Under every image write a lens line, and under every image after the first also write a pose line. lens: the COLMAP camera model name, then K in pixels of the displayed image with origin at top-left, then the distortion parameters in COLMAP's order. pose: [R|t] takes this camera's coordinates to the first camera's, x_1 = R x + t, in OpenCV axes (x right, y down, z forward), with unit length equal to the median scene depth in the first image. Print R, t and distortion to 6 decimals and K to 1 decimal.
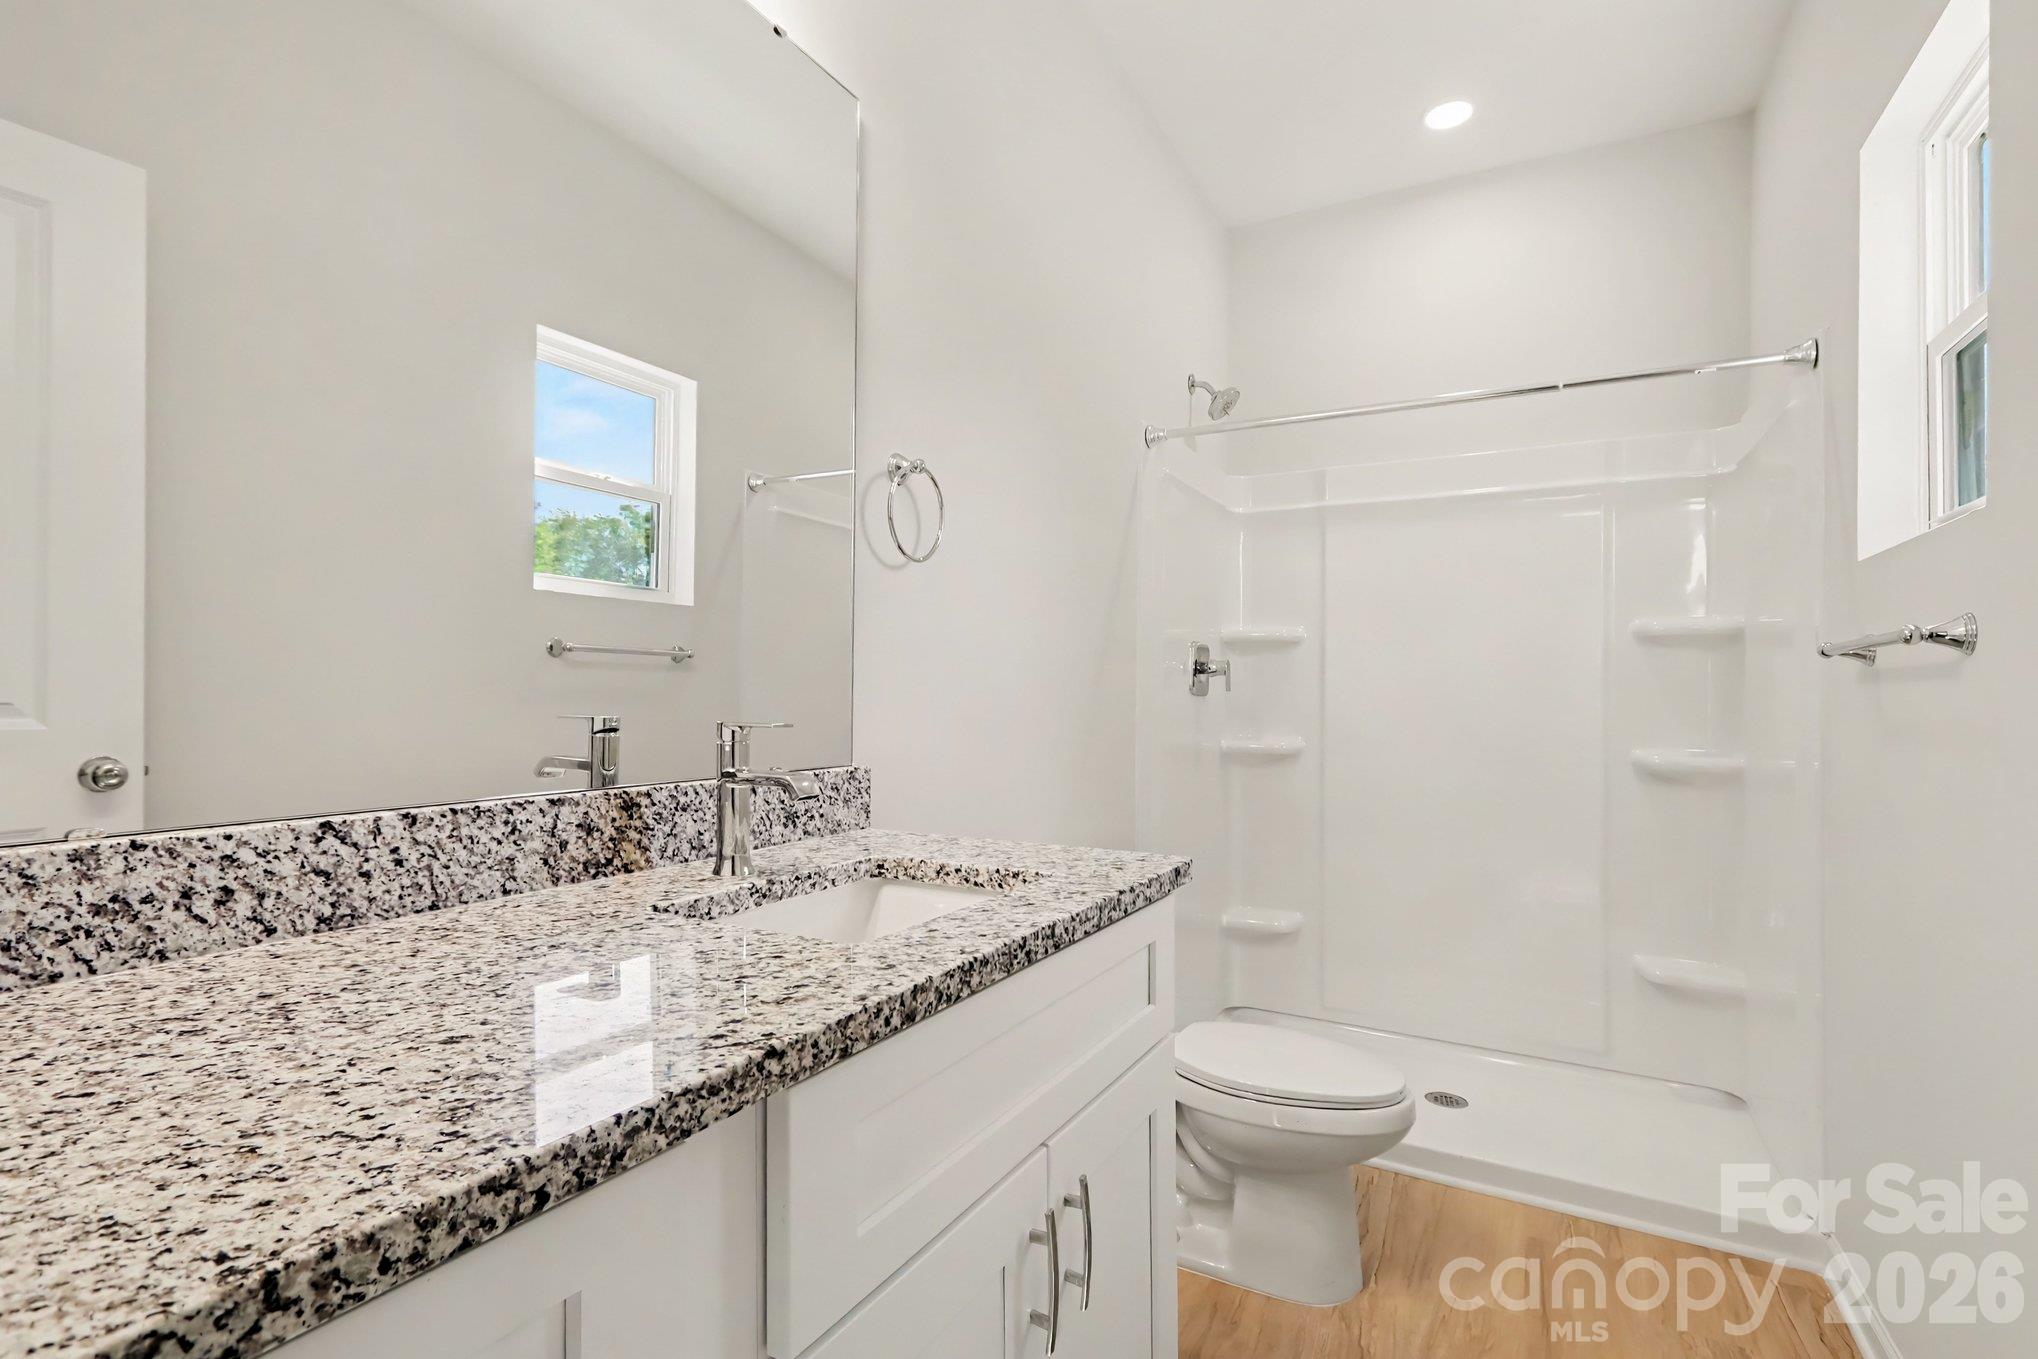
lens RADIAL K [[949.6, 0, 1019.0], [0, 949.6, 679.5], [0, 0, 1]] dist [0.017462, -0.000243]
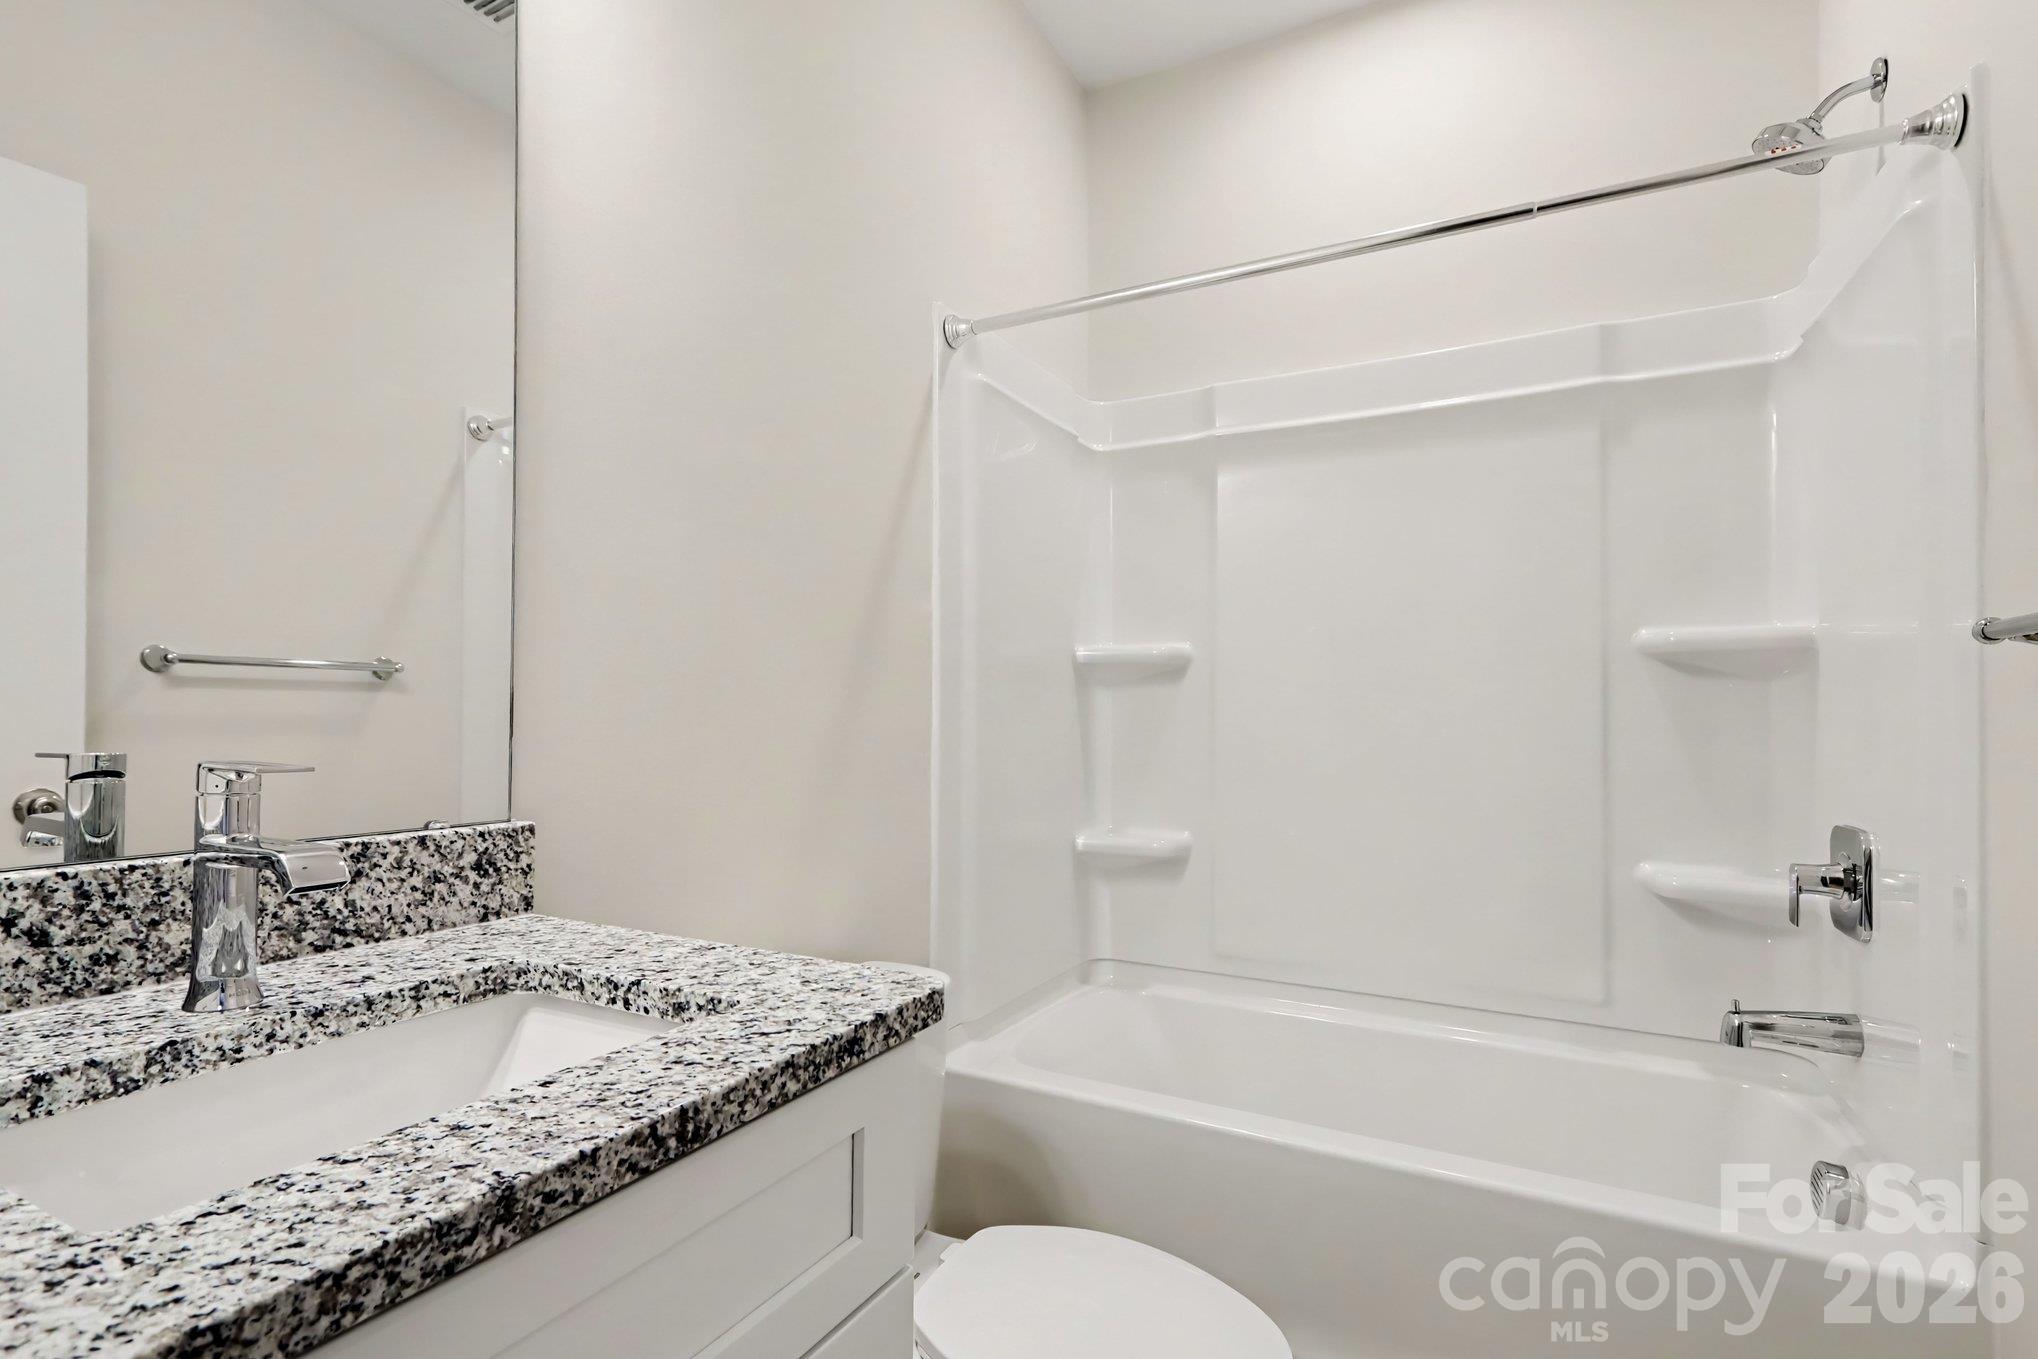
lens RADIAL K [[945.7, 0, 1007.0], [0, 945.7, 691.1], [0, 0, 1]] dist [0.000079, 0.000326]
pose [[0.999830, -0.015458, -0.010007, 0.200960], [0.015441, 0.999879, -0.001814, 0.005752], [0.010034, 0.001659, 0.999948, 0.346635]]
